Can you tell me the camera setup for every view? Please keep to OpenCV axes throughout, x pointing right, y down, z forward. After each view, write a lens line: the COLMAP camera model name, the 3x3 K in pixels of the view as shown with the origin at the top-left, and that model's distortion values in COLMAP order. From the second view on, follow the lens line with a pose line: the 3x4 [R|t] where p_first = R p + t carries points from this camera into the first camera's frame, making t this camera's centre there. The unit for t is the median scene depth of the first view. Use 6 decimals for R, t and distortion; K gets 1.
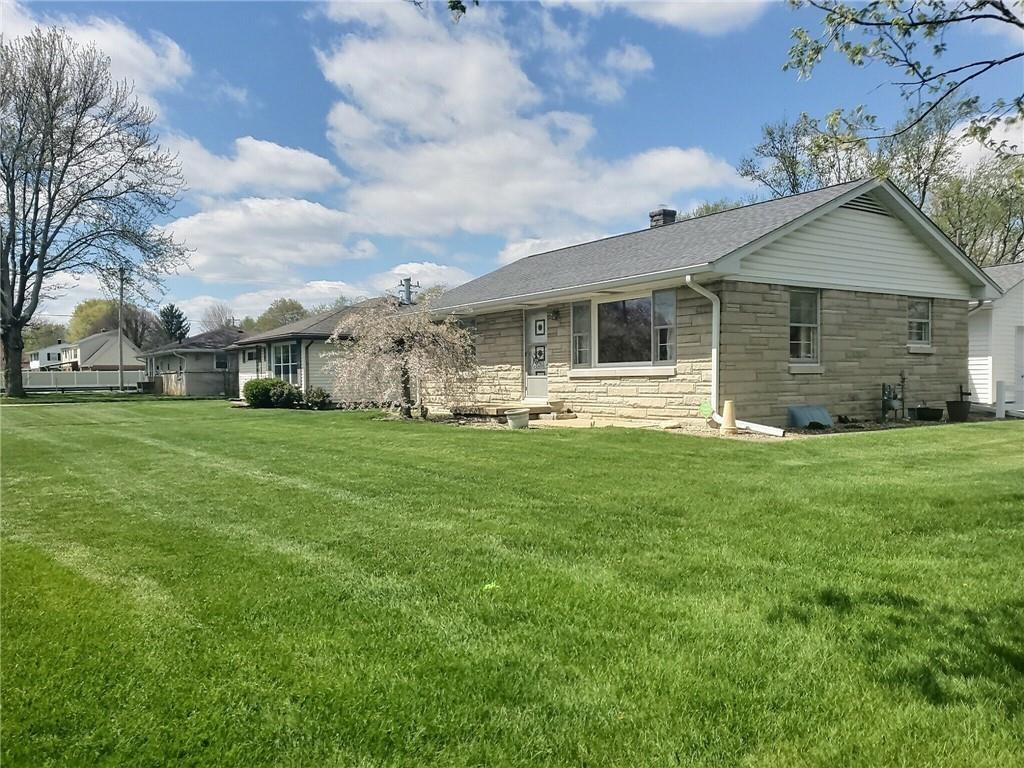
lens RADIAL K [[810.3, 0, 512.9], [0, 810.3, 391.9], [0, 0, 1]] dist [0.097250, -0.081760]
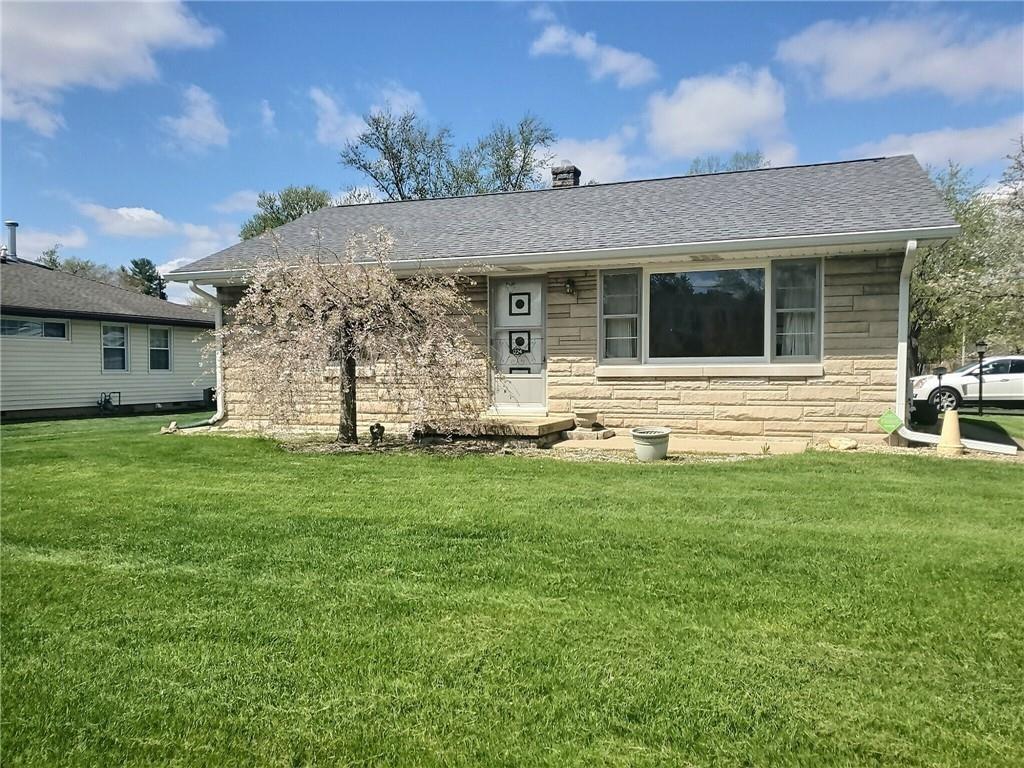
lens RADIAL K [[810.3, 0, 517.0], [0, 810.3, 380.3], [0, 0, 1]] dist [0.097250, -0.081760]
pose [[0.816318, 0.003984, 0.577590, -0.406909], [0.002202, 0.999947, -0.010008, -0.008483], [-0.577599, 0.009442, 0.816266, 0.486574]]
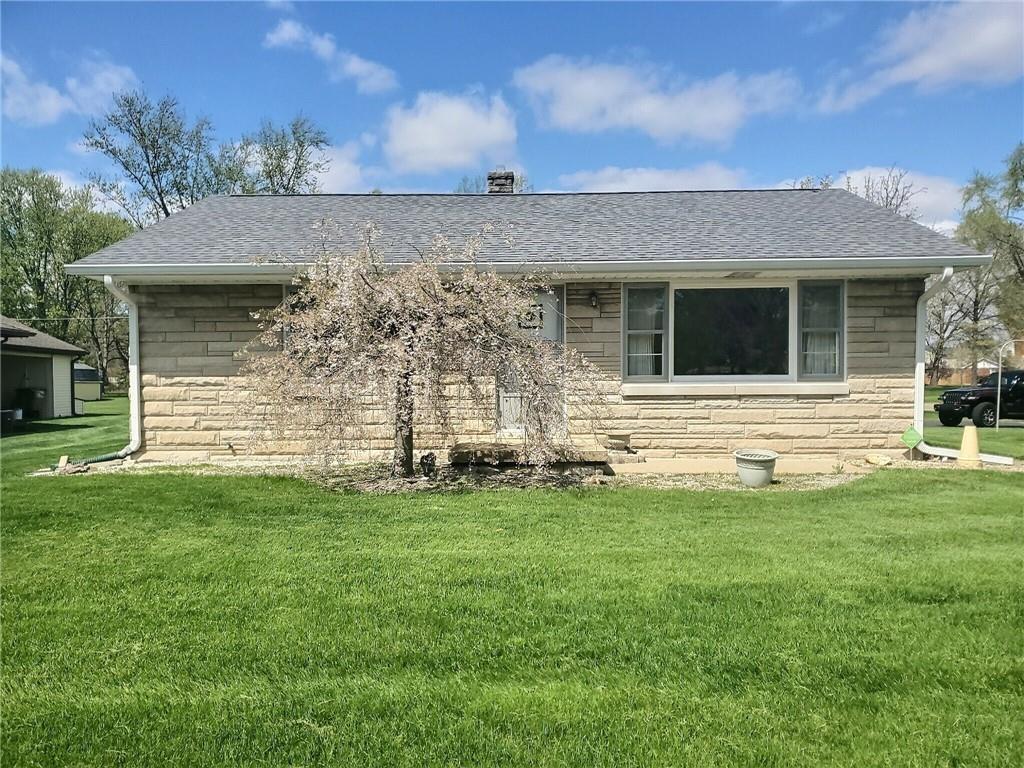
lens RADIAL K [[847.1, 0, 505.2], [0, 847.1, 387.0], [0, 0, 1]] dist [0.020836, 0.025763]
pose [[0.595784, 0.011333, 0.803065, -0.562590], [0.011114, 0.999688, -0.022353, -0.011335], [-0.803068, 0.022243, 0.595472, 0.692045]]
